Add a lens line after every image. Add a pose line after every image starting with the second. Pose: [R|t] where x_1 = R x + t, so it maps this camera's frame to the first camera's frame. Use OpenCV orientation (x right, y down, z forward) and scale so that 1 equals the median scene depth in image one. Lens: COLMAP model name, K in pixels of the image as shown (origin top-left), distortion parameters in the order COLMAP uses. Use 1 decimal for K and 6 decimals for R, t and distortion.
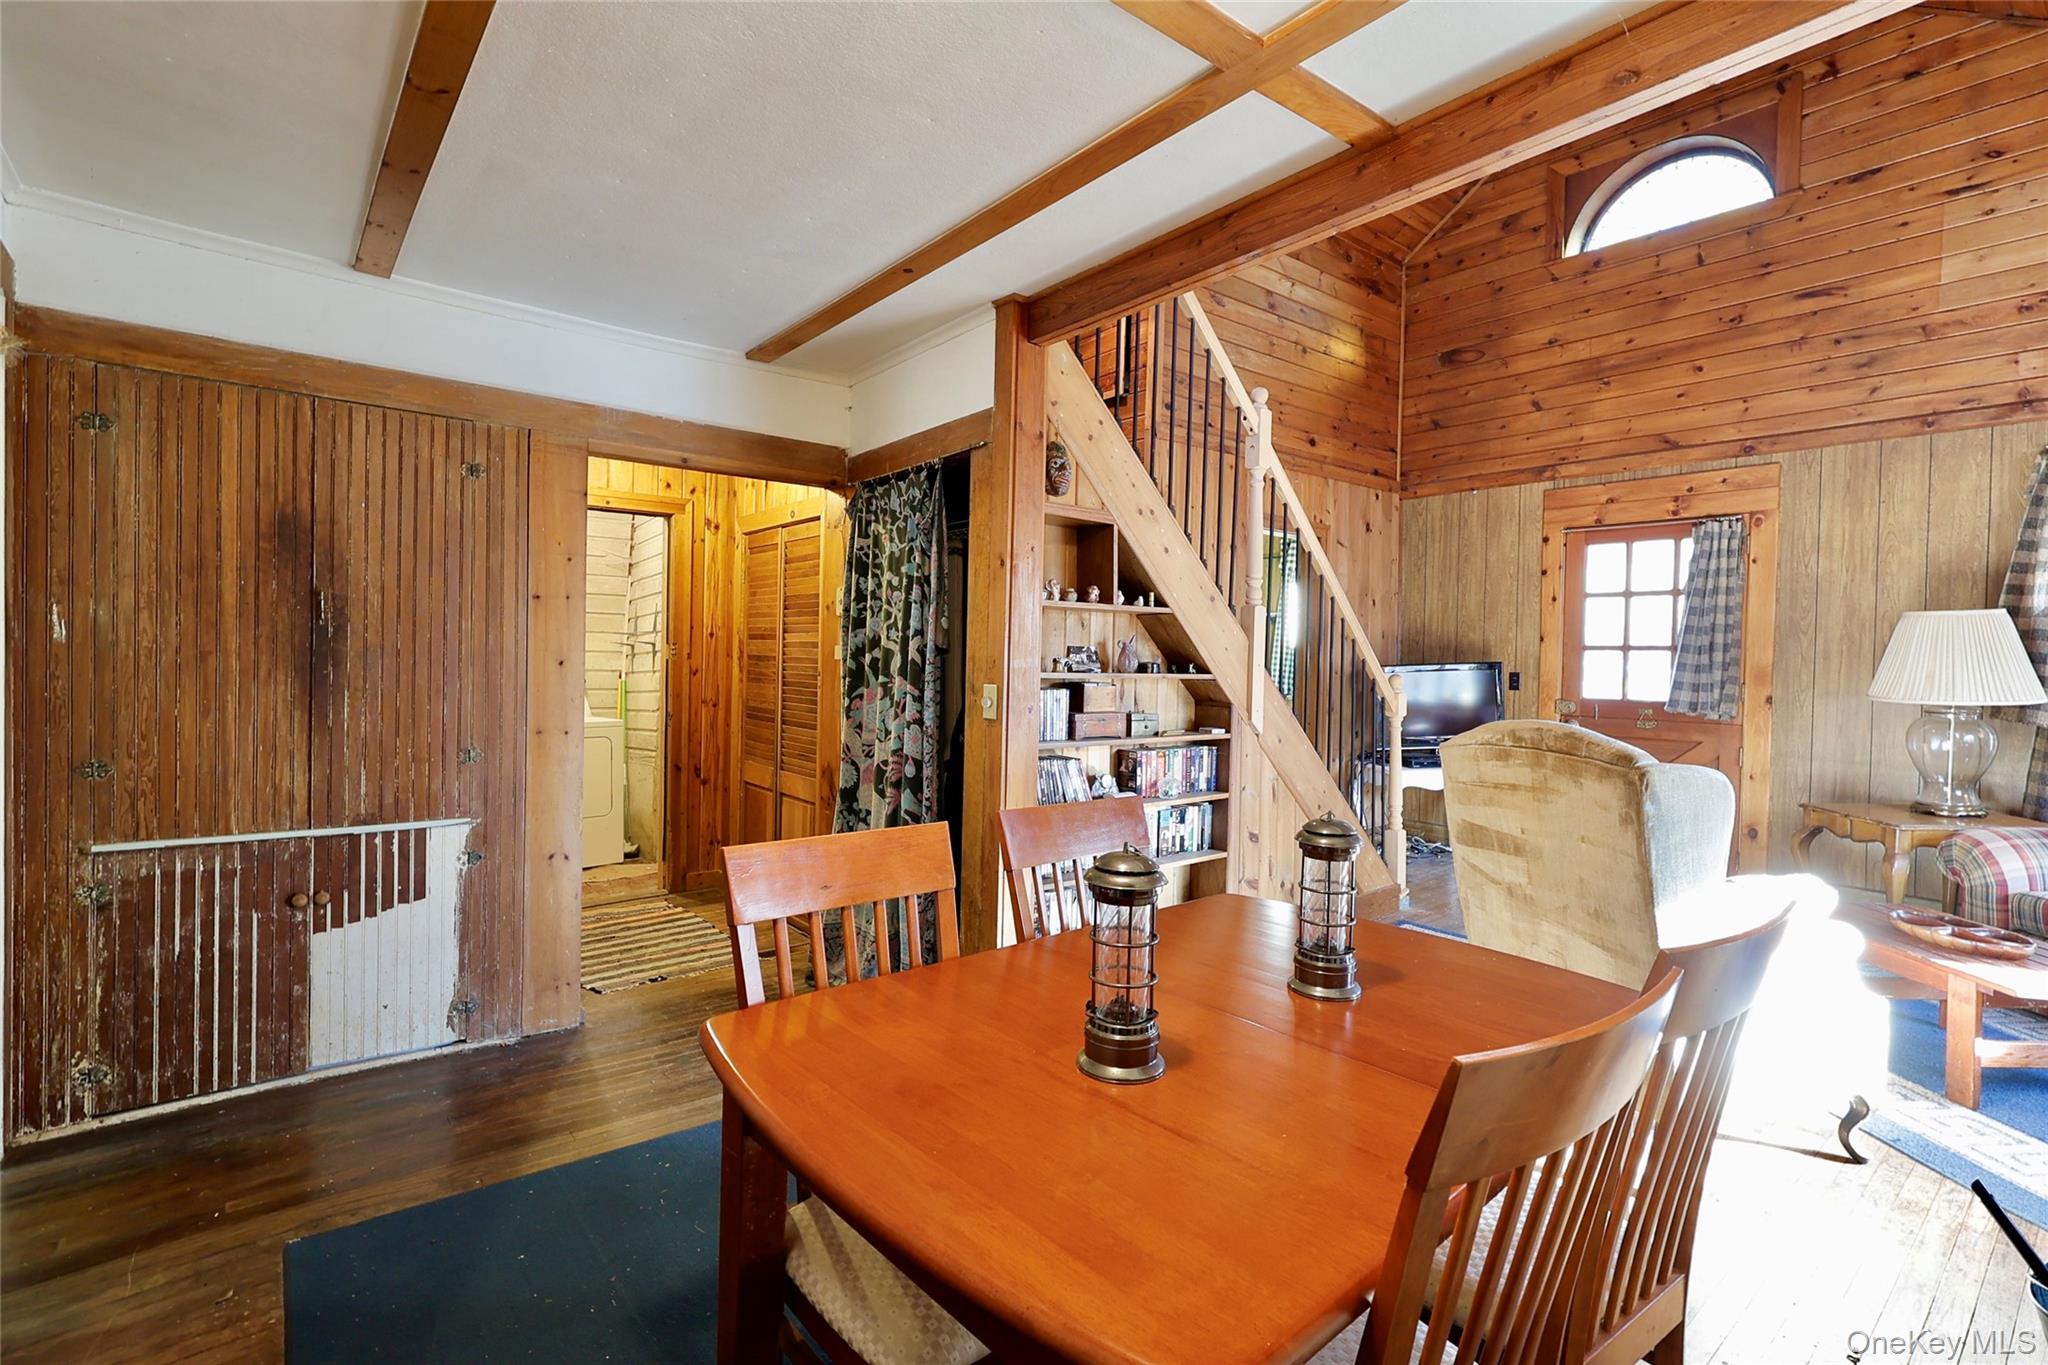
lens RADIAL K [[939.8, 0, 1024.0], [0, 939.8, 682.5], [0, 0, 1]] dist [-0.001568, 0.000005]
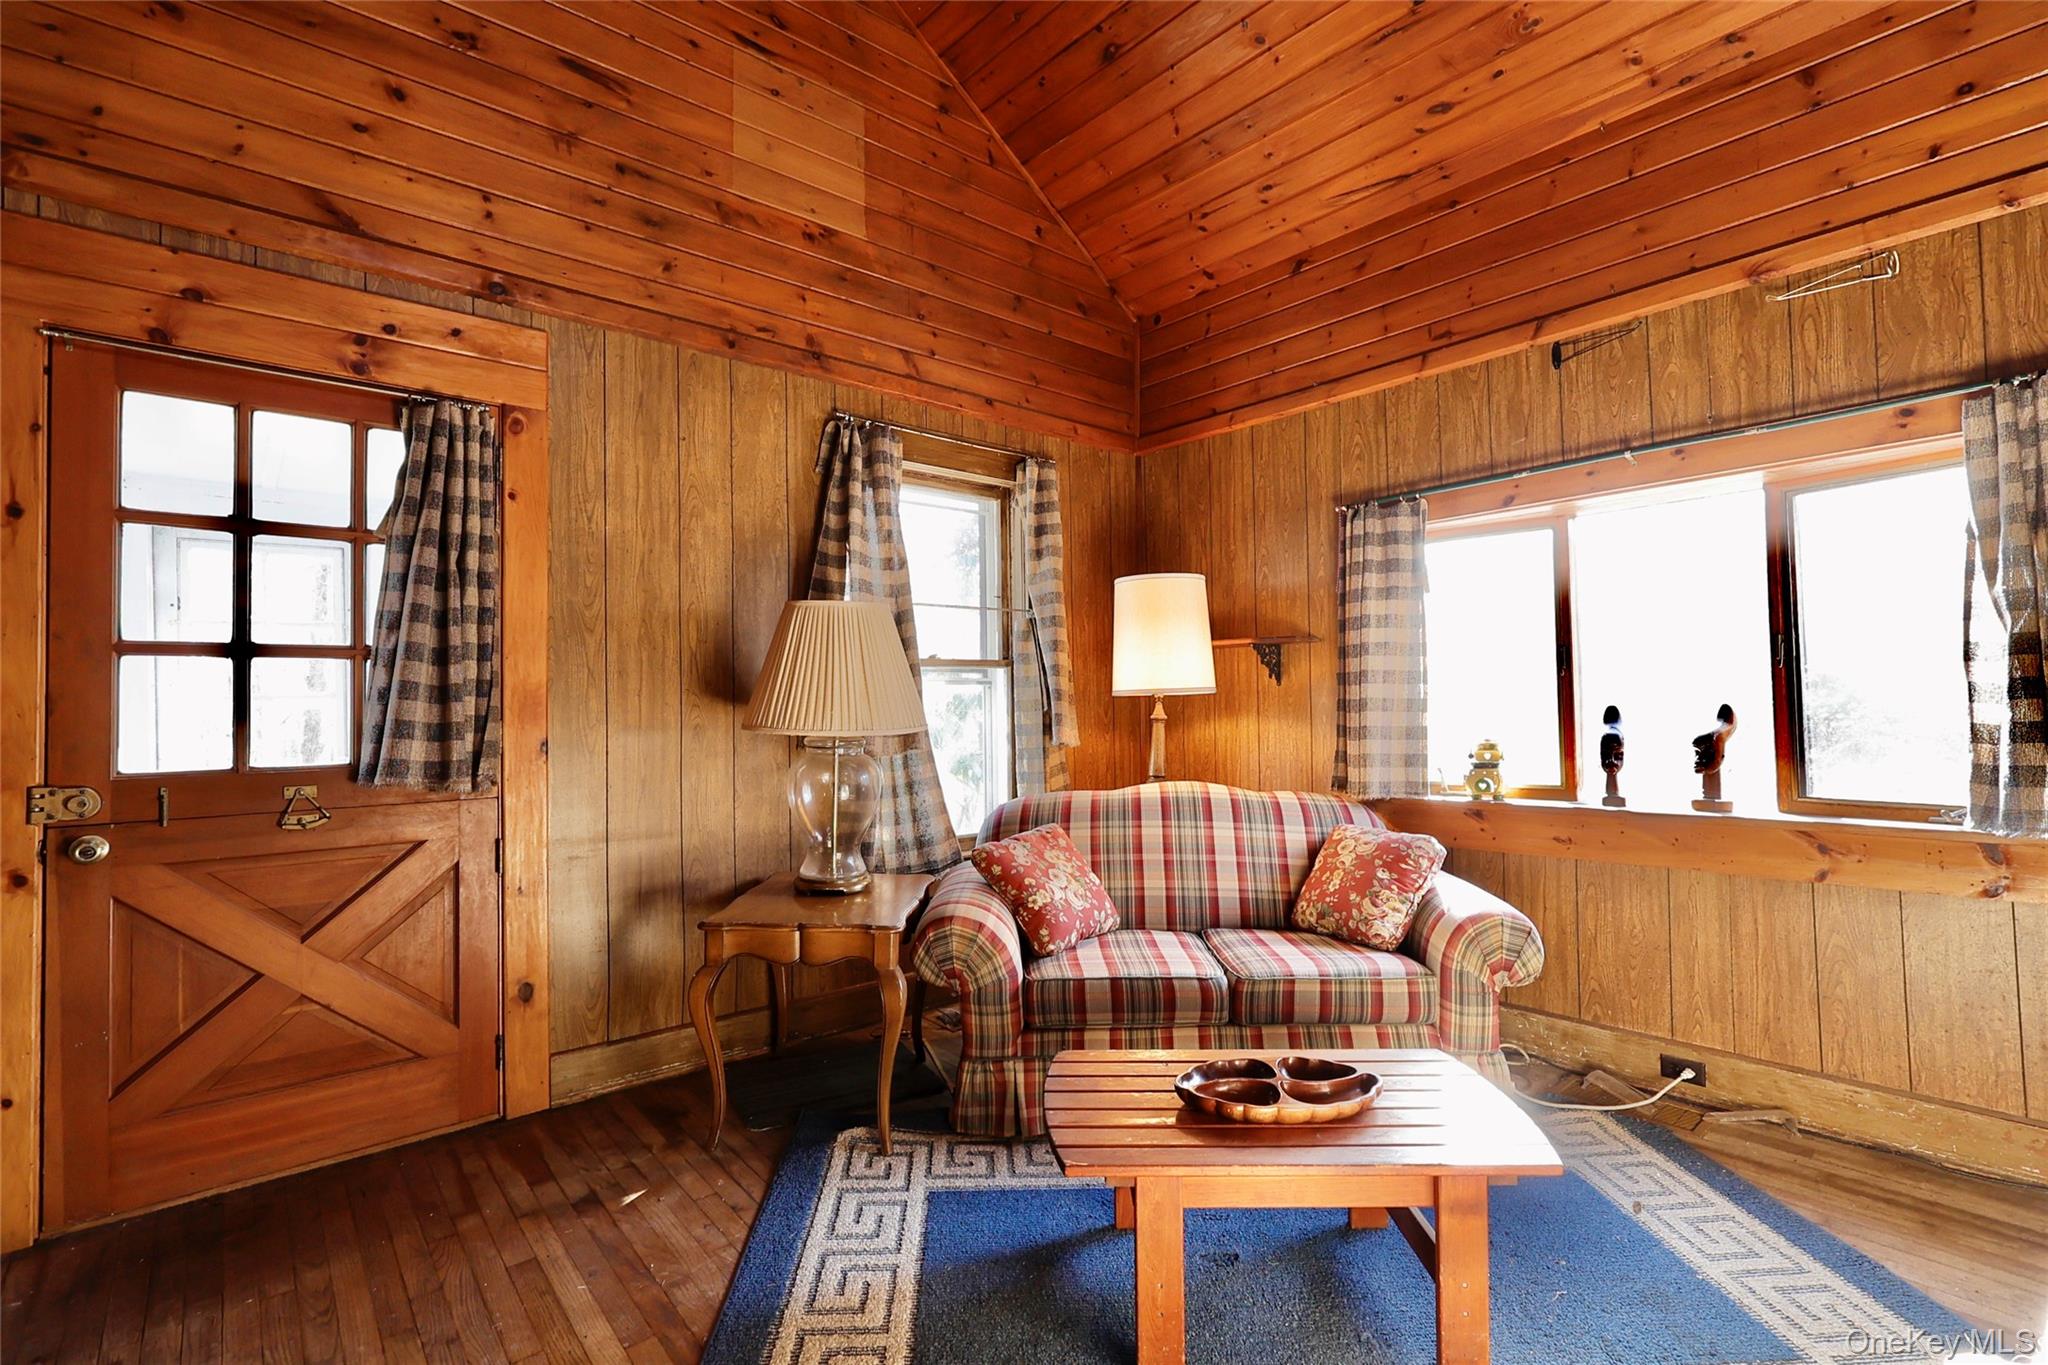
lens RADIAL K [[939.8, 0, 1024.0], [0, 939.8, 682.5], [0, 0, 1]] dist [-0.001568, 0.000005]
pose [[-0.019461, 0.004433, 0.999801, 0.231407], [0.039617, 0.999208, -0.003659, -0.006728], [-0.999025, 0.039538, -0.019621, 0.741854]]
